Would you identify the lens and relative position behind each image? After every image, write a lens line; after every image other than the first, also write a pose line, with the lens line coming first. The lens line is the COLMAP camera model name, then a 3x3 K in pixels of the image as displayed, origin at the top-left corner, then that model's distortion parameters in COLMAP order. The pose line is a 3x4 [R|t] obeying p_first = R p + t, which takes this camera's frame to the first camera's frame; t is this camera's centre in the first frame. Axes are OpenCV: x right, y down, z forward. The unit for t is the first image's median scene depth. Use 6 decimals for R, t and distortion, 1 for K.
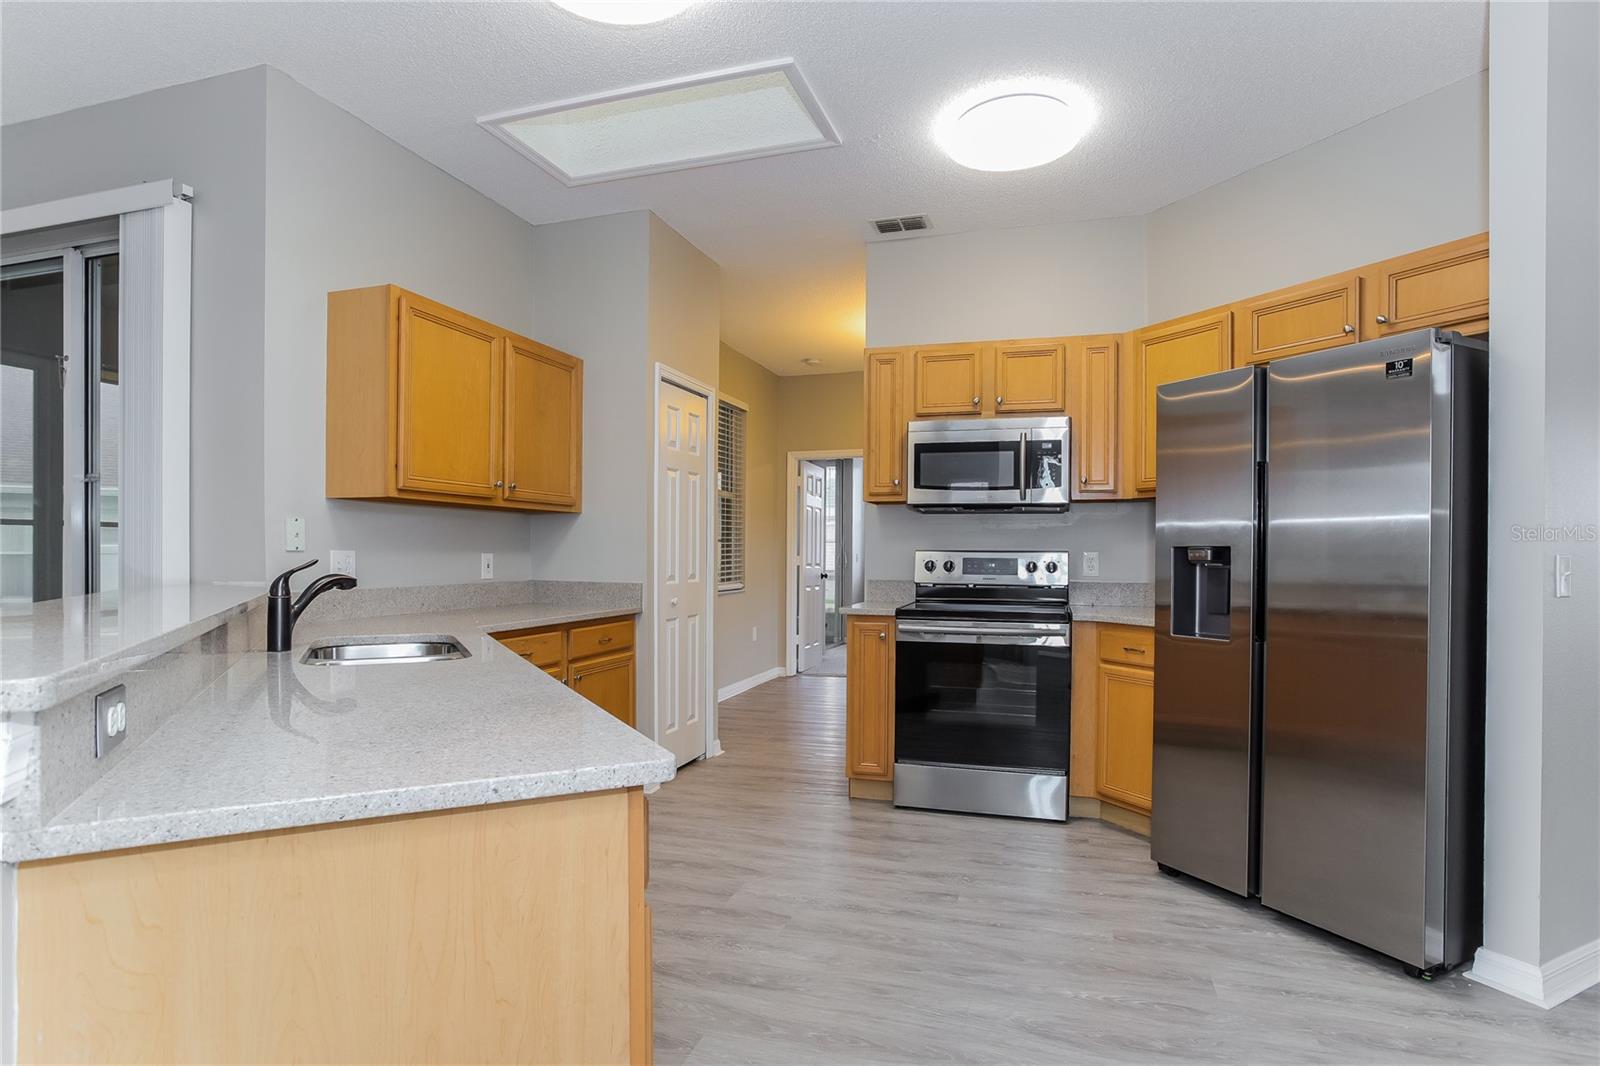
lens RADIAL K [[817.5, 0, 816.8], [0, 817.5, 553.4], [0, 0, 1]] dist [-0.002104, 0.000026]
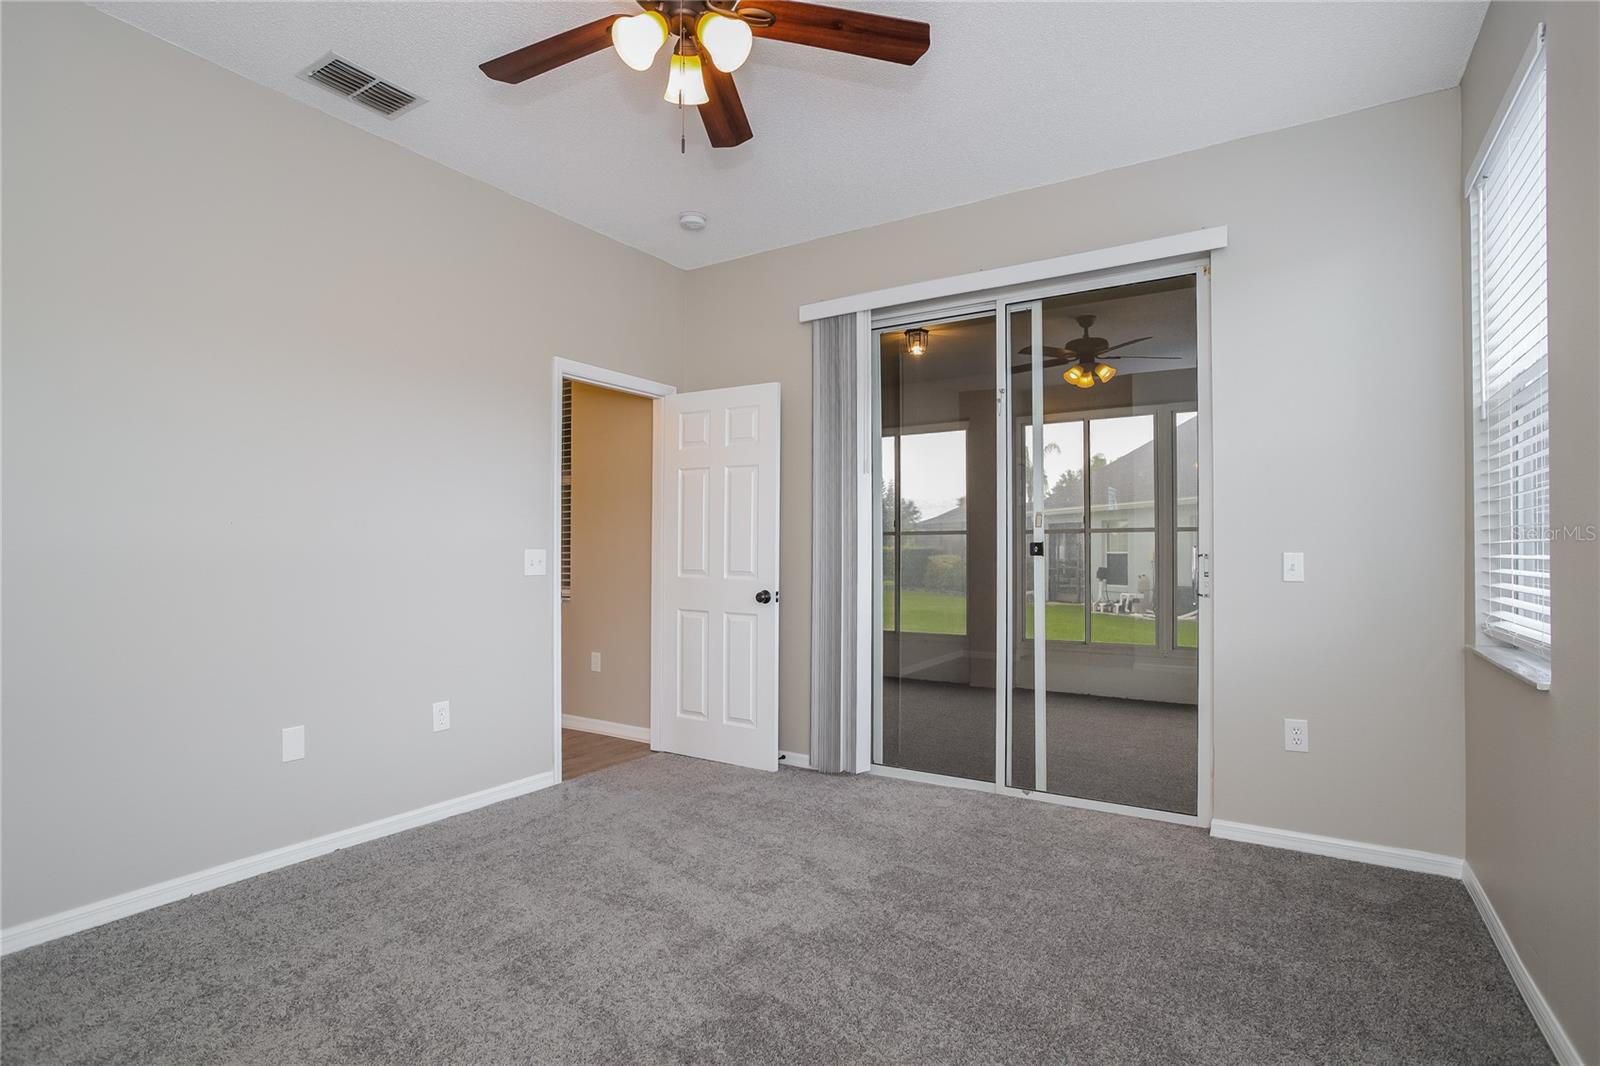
lens RADIAL K [[817.5, 0, 816.8], [0, 817.5, 553.4], [0, 0, 1]] dist [-0.002104, 0.000026]
pose [[-0.221476, 0.002030, -0.975164, 0.458497], [-0.003772, 0.999989, 0.002938, -0.003601], [0.975159, 0.004329, -0.221466, 0.952775]]
